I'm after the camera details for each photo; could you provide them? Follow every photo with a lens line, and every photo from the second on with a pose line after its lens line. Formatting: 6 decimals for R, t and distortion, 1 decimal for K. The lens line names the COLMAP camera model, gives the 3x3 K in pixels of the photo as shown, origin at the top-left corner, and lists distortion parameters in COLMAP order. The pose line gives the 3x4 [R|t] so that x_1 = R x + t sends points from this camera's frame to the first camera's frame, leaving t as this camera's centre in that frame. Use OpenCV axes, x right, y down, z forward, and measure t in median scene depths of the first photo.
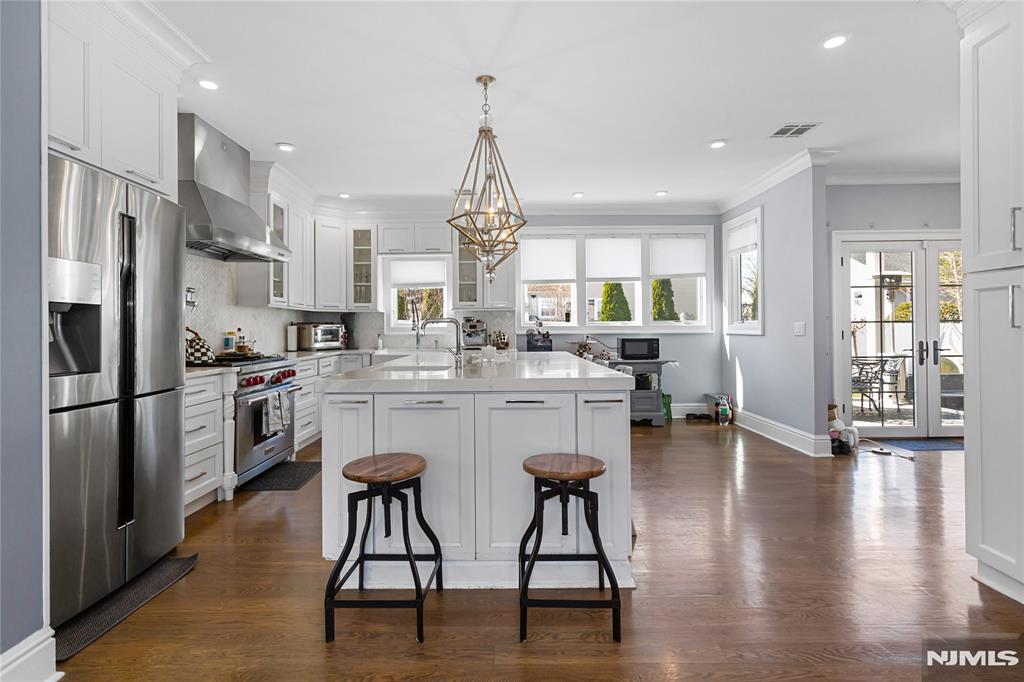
lens RADIAL K [[499.3, 0, 512.5], [0, 499.3, 333.4], [0, 0, 1]] dist [0.000224, 0.001555]
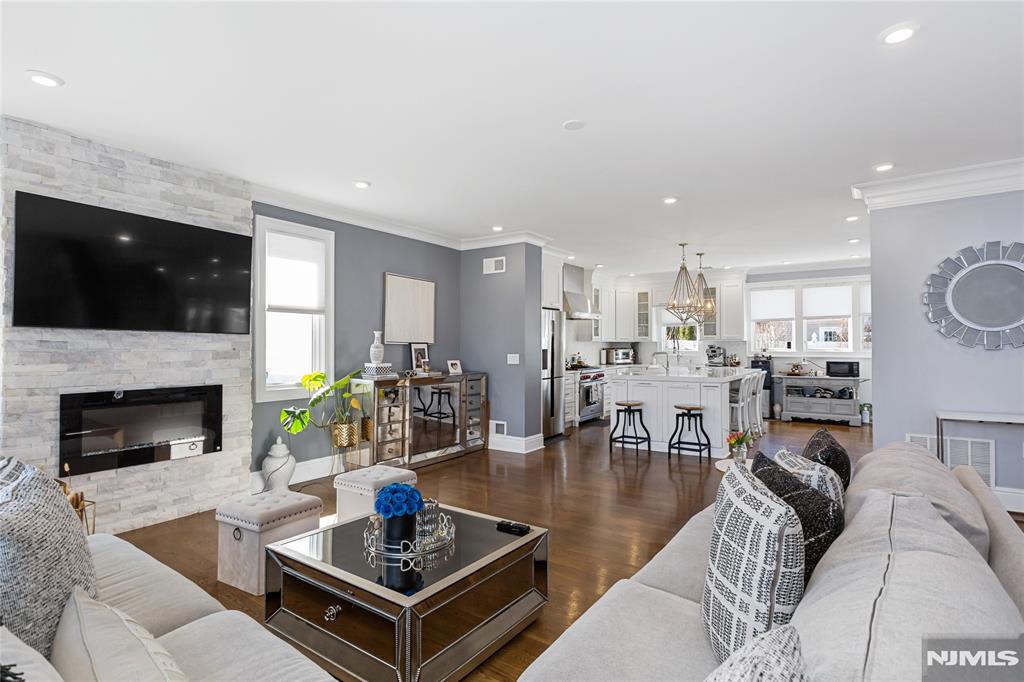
lens RADIAL K [[499.3, 0, 504.4], [0, 499.3, 343.3], [0, 0, 1]] dist [0.000224, 0.001555]
pose [[0.814295, 0.000900, -0.580451, 0.300292], [-0.006879, 0.999944, -0.008100, -0.022572], [0.580411, 0.010589, 0.814255, -0.646832]]
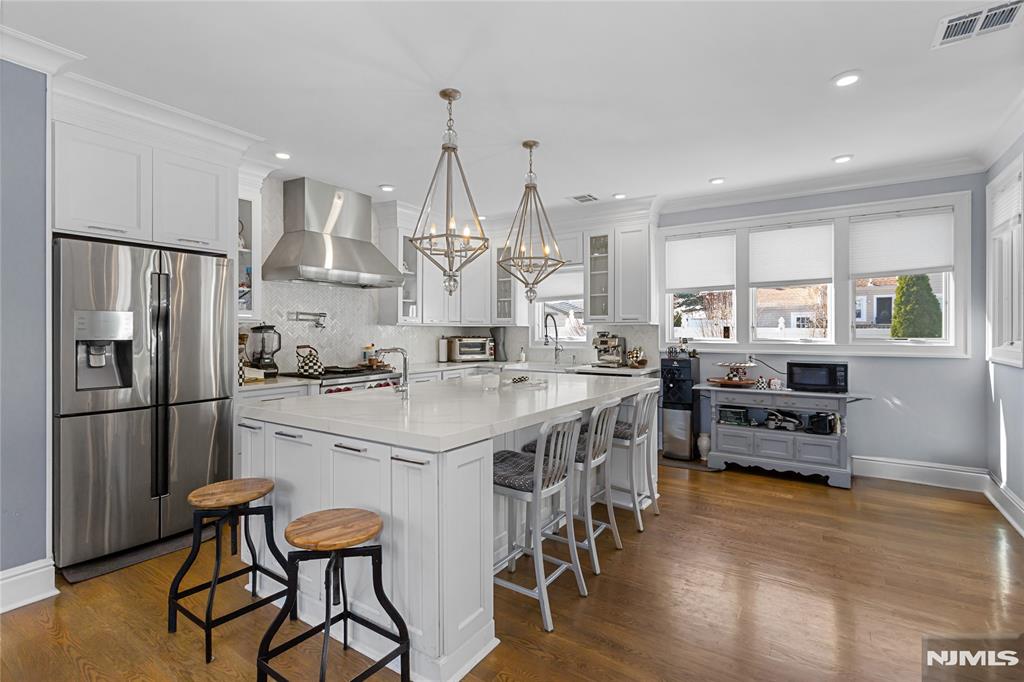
lens RADIAL K [[499.3, 0, 496.4], [0, 499.3, 333.7], [0, 0, 1]] dist [0.000224, 0.001555]
pose [[0.828734, 0.007505, -0.559592, 0.280630], [-0.009513, 0.999955, -0.000677, -0.028250], [0.559561, 0.005884, 0.828768, 0.137528]]
